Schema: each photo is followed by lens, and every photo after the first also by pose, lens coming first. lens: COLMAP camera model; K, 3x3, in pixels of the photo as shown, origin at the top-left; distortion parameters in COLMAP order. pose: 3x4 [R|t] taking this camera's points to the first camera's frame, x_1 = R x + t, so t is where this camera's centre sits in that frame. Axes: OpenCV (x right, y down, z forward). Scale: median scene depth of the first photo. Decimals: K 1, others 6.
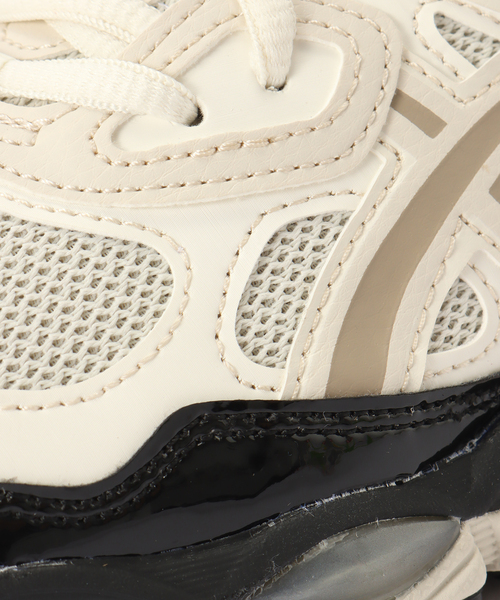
lens RADIAL K [[1340.8, 0, 249.7], [0, 1340.8, 300.1], [0, 0, 1]] dist [0.151040, 0.000000]
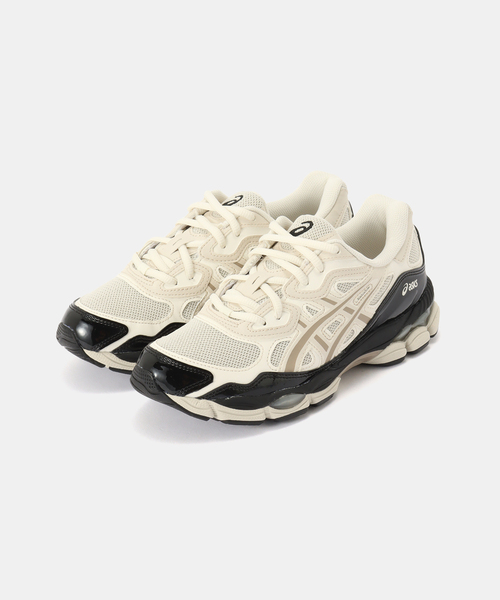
lens RADIAL K [[1039.8, 0, 250.2], [0, 1039.8, 299.6], [0, 0, 1]] dist [-0.002755, 0.000000]
pose [[0.996765, 0.055383, 0.058246, -0.377747], [-0.055298, 0.998465, -0.003078, -0.224380], [-0.058327, -0.000152, 0.998298, -3.569654]]
